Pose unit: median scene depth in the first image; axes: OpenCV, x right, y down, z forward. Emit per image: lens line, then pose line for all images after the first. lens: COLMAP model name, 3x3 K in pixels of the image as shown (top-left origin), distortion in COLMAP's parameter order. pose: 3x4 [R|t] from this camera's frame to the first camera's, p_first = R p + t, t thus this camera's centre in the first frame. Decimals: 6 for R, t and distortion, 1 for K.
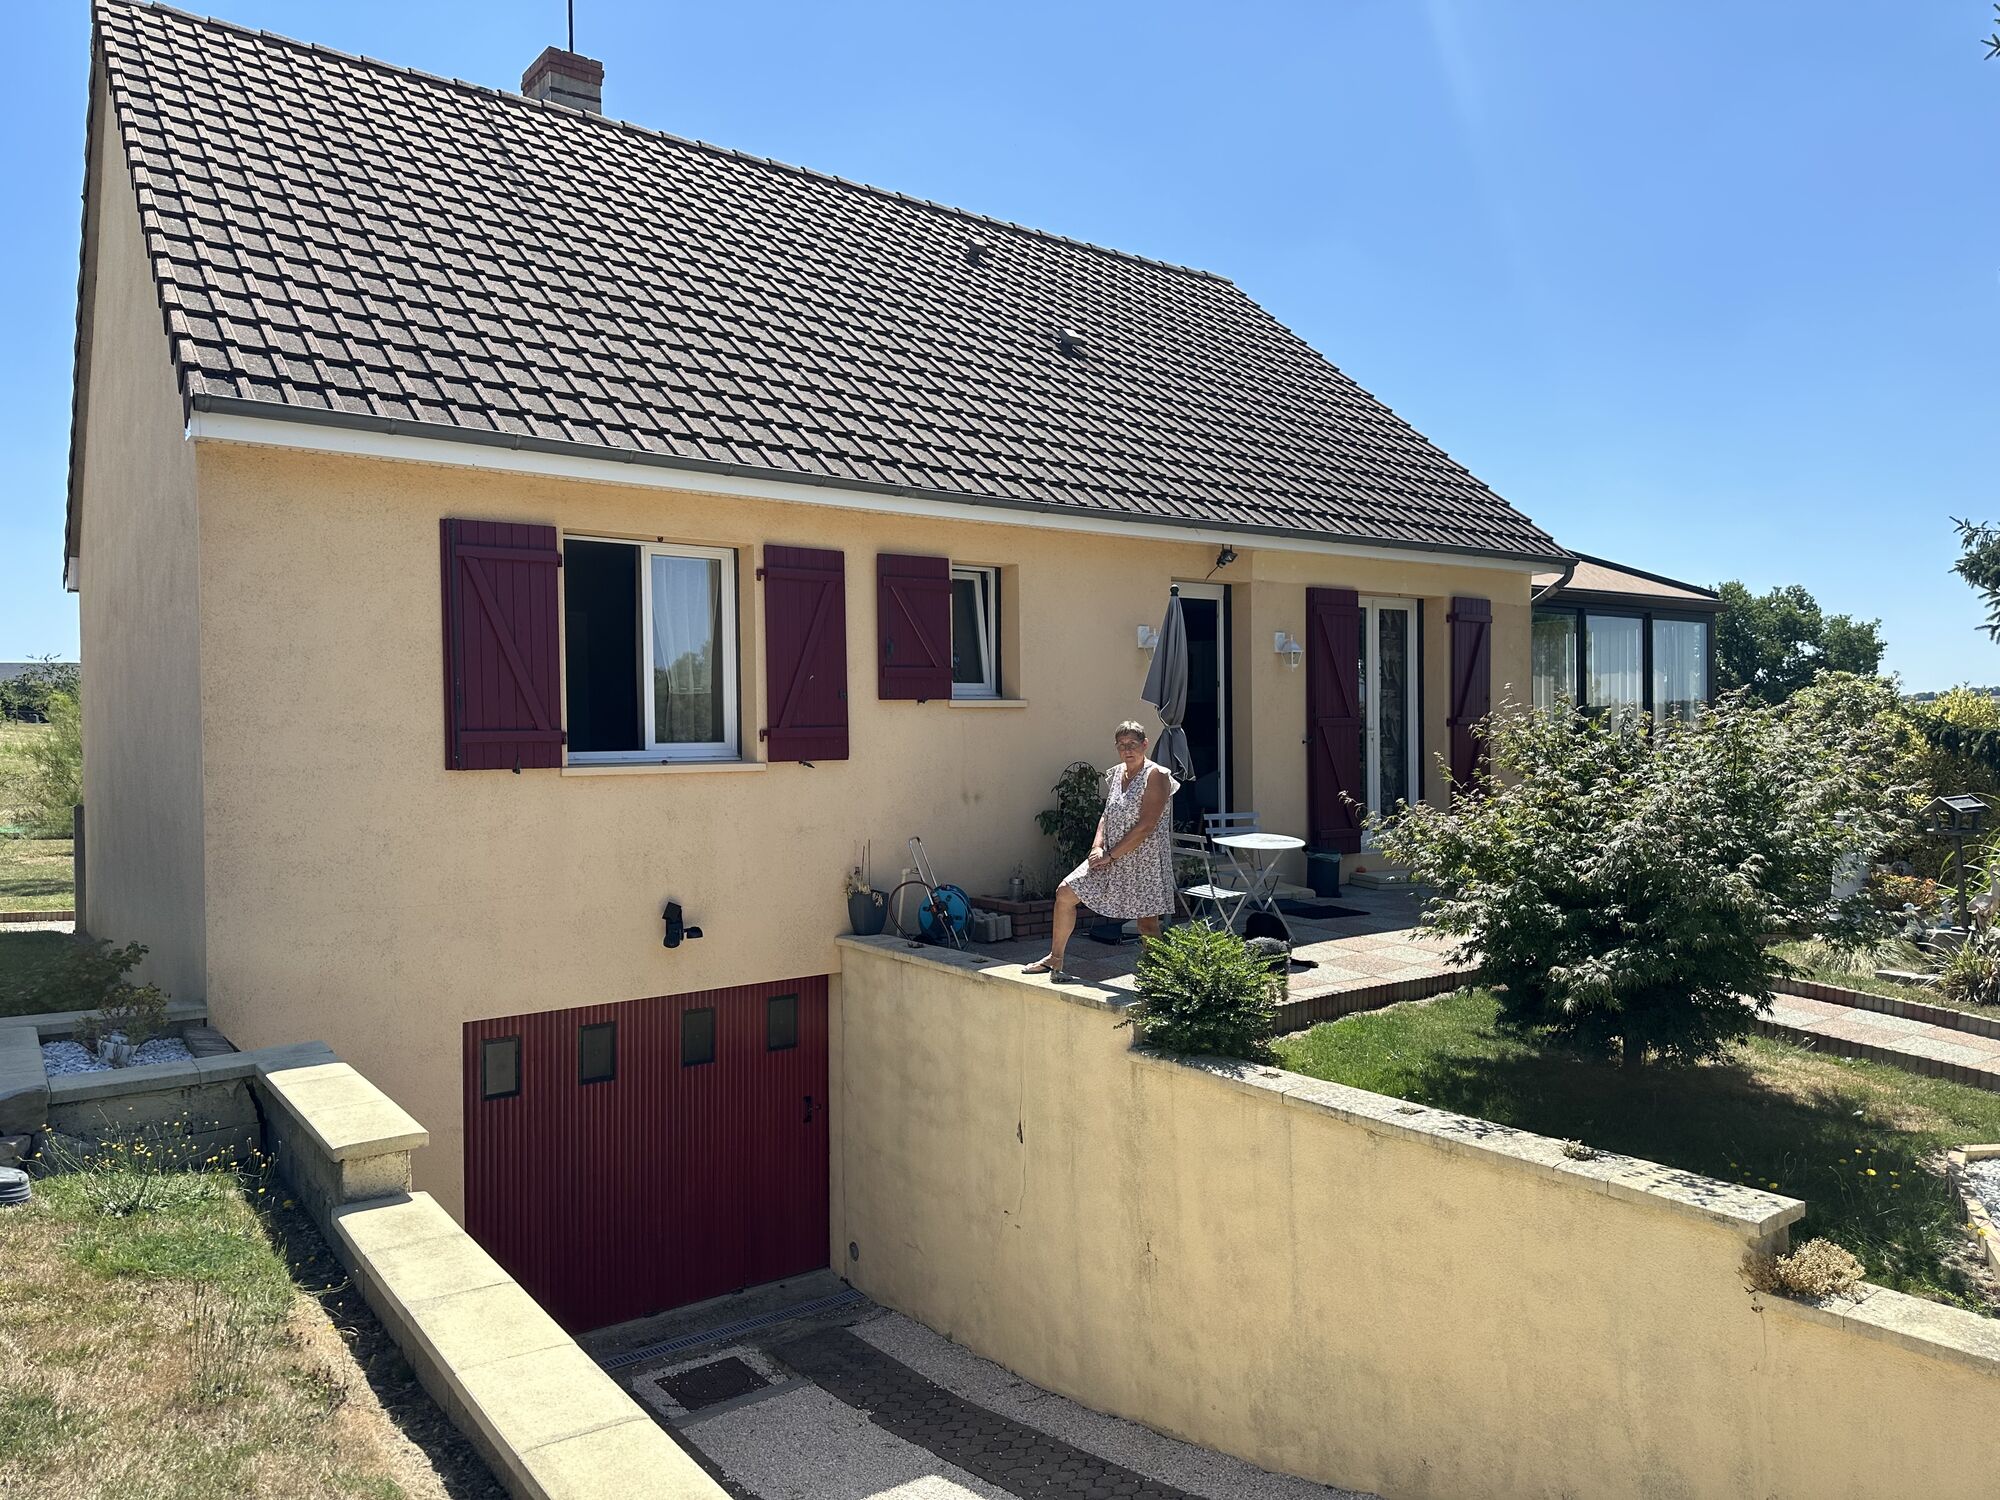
lens RADIAL K [[1425.5, 0, 992.6], [0, 1425.5, 779.1], [0, 0, 1]] dist [0.072802, -0.104306]
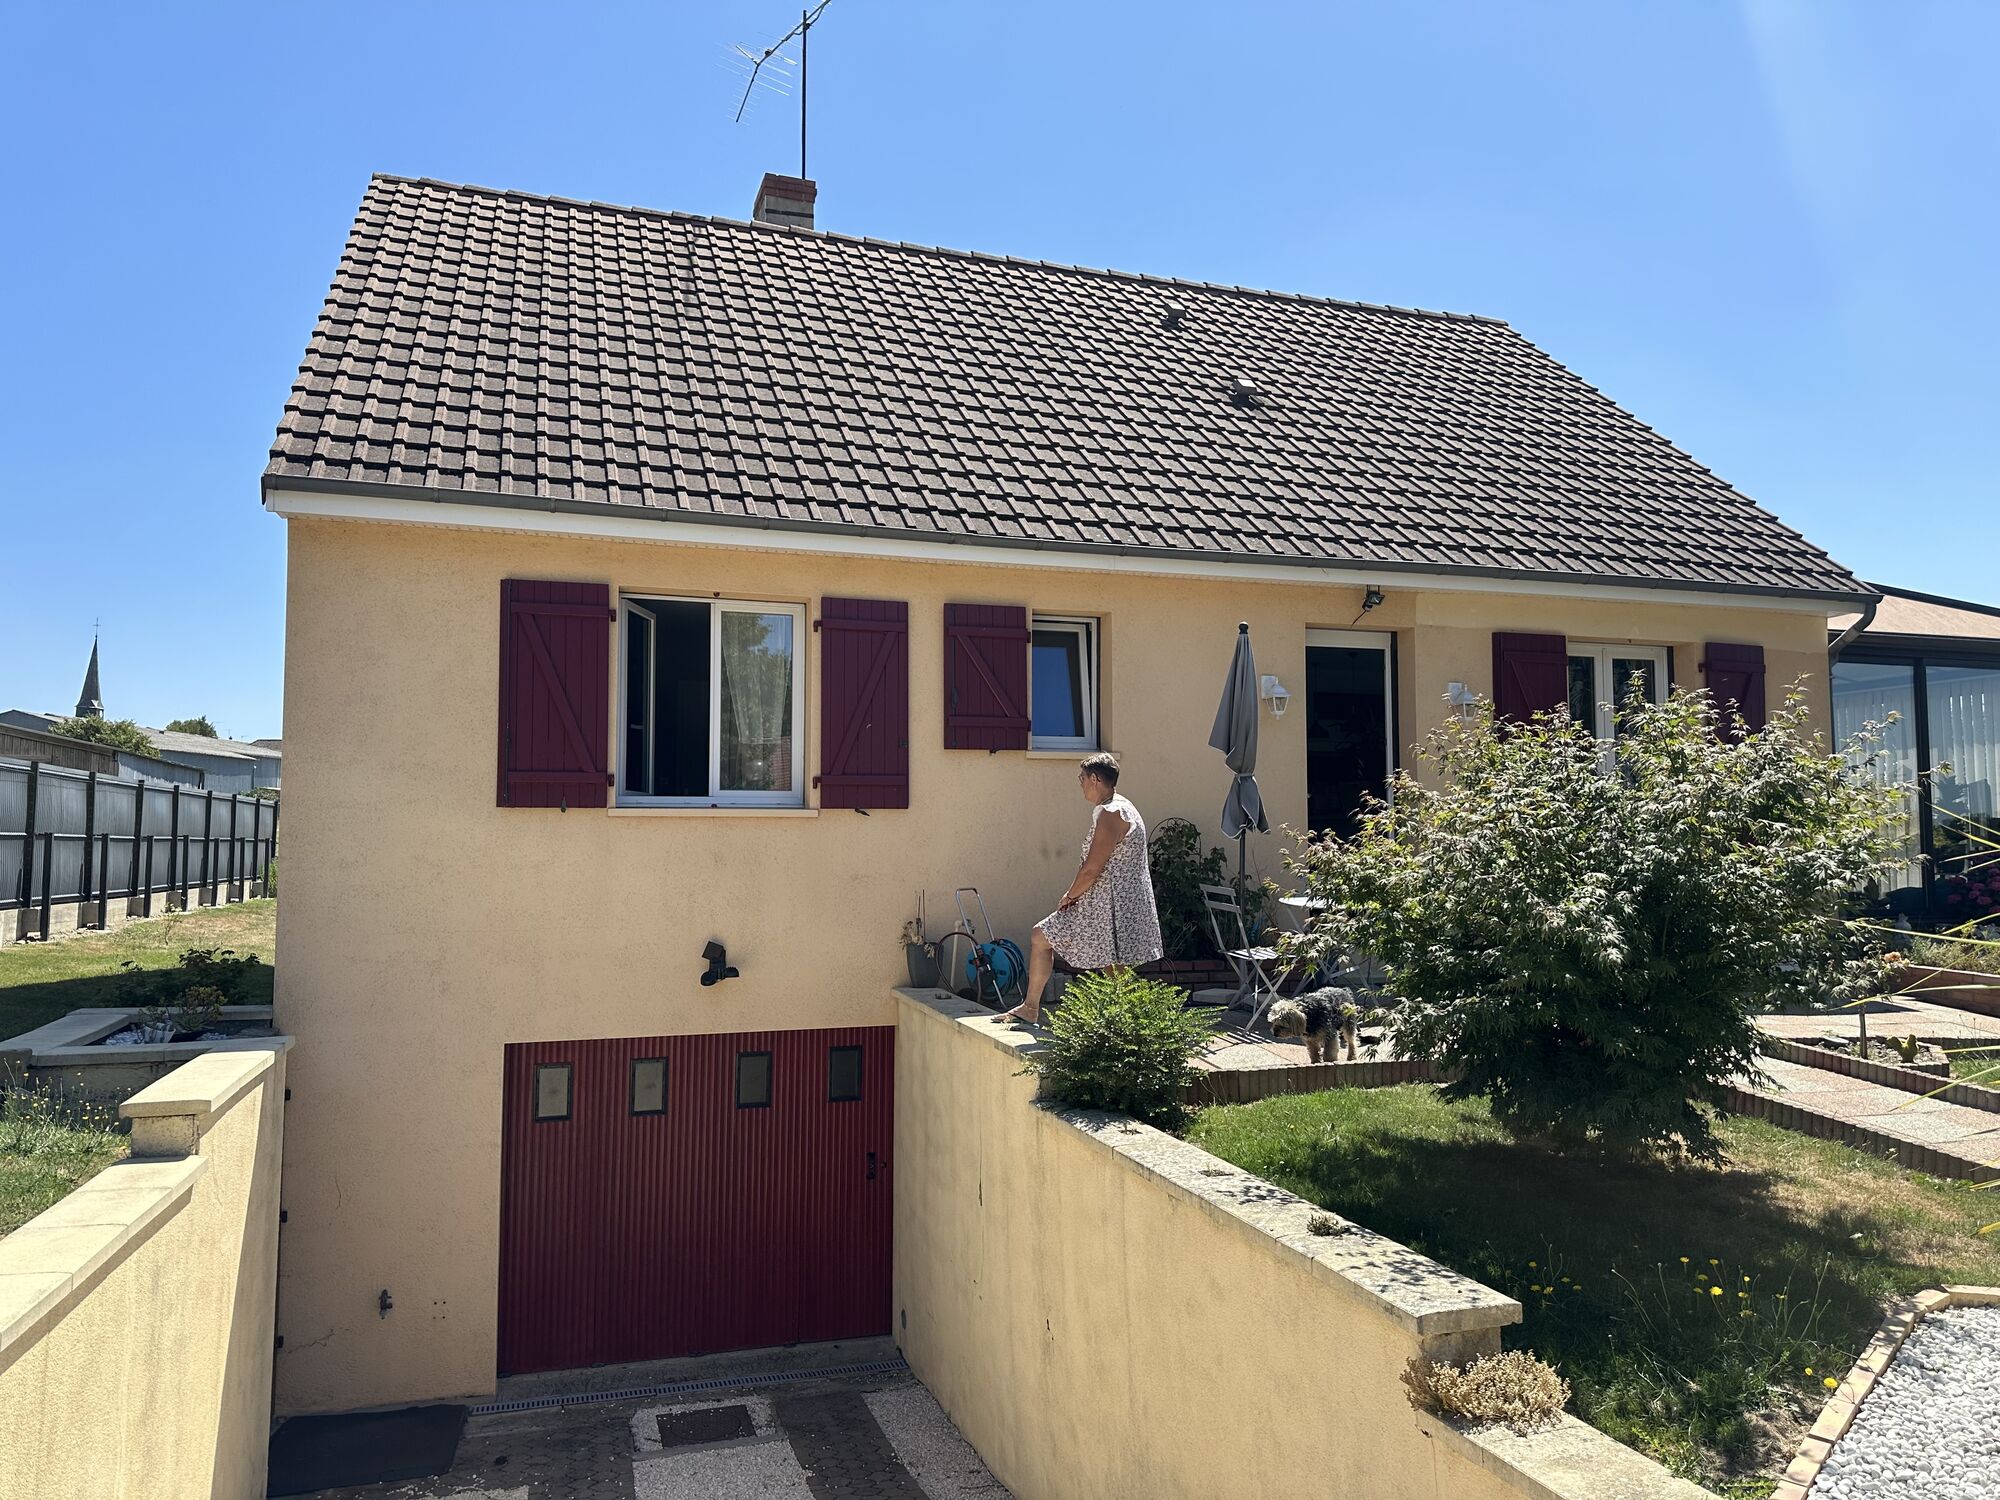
lens RADIAL K [[1425.5, 0, 992.6], [0, 1425.5, 779.1], [0, 0, 1]] dist [0.072802, -0.104306]
pose [[0.945445, -0.004518, -0.325751, 0.299516], [-0.021224, 0.996925, -0.075426, 0.042484], [0.325090, 0.078225, 0.942442, 0.087529]]
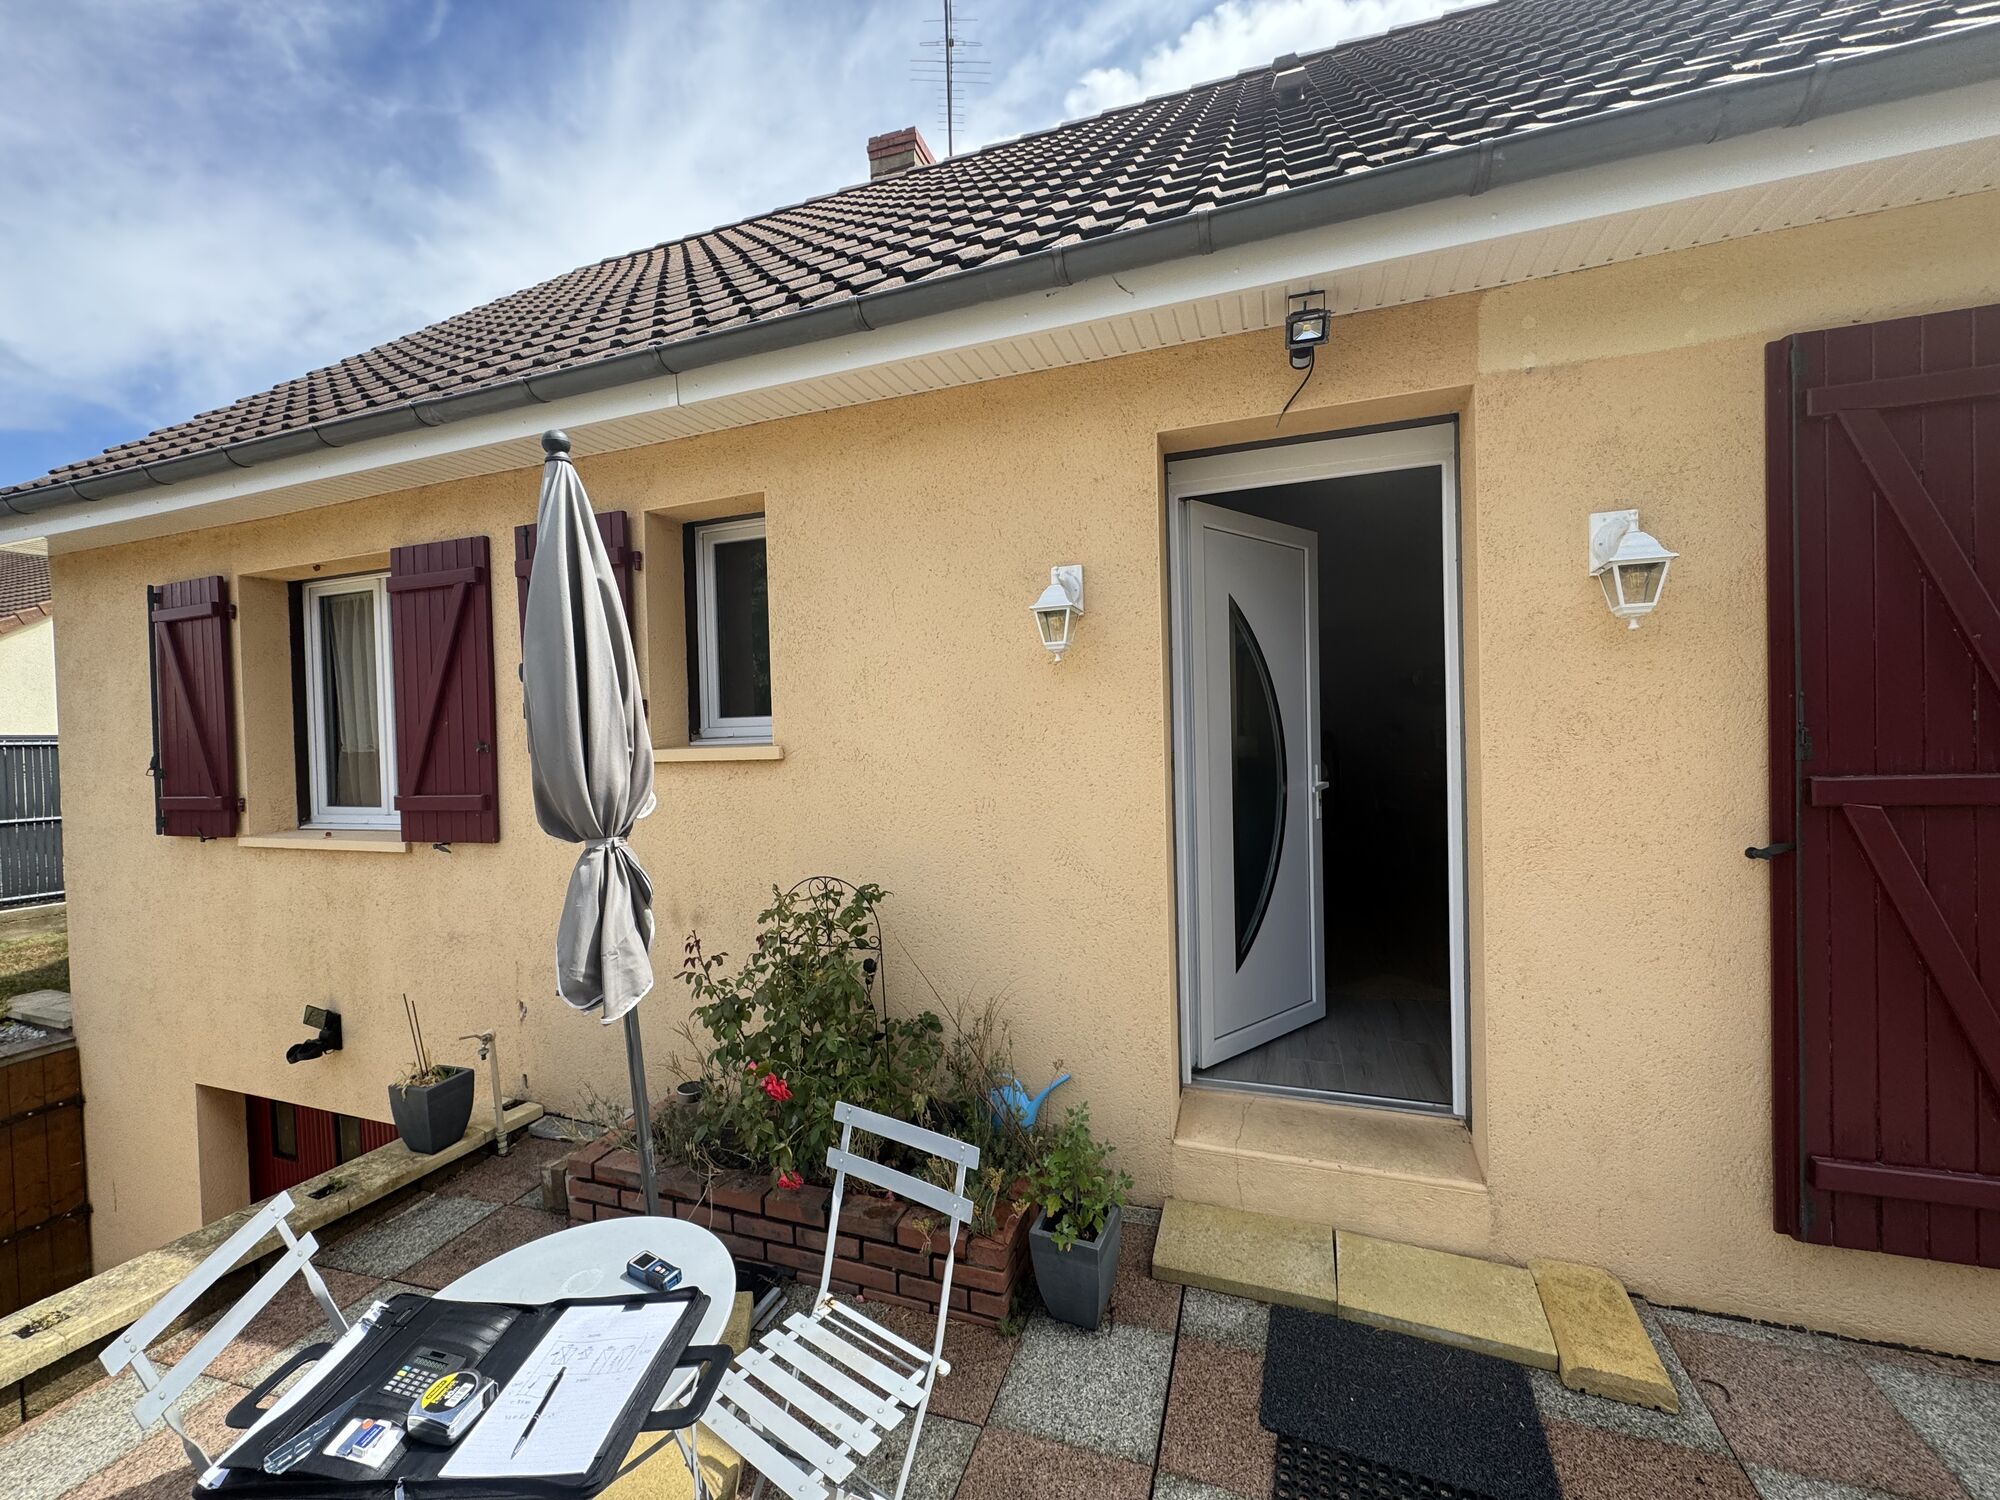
lens RADIAL K [[795.4, 0, 1000.1], [0, 795.4, 754.3], [0, 0, 1]] dist [-0.002466, 0.000465]
pose [[0.560329, 0.015293, -0.828129, 0.372884], [-0.005333, 0.999875, 0.014856, -0.067378], [0.828253, -0.003908, 0.560341, 1.066504]]
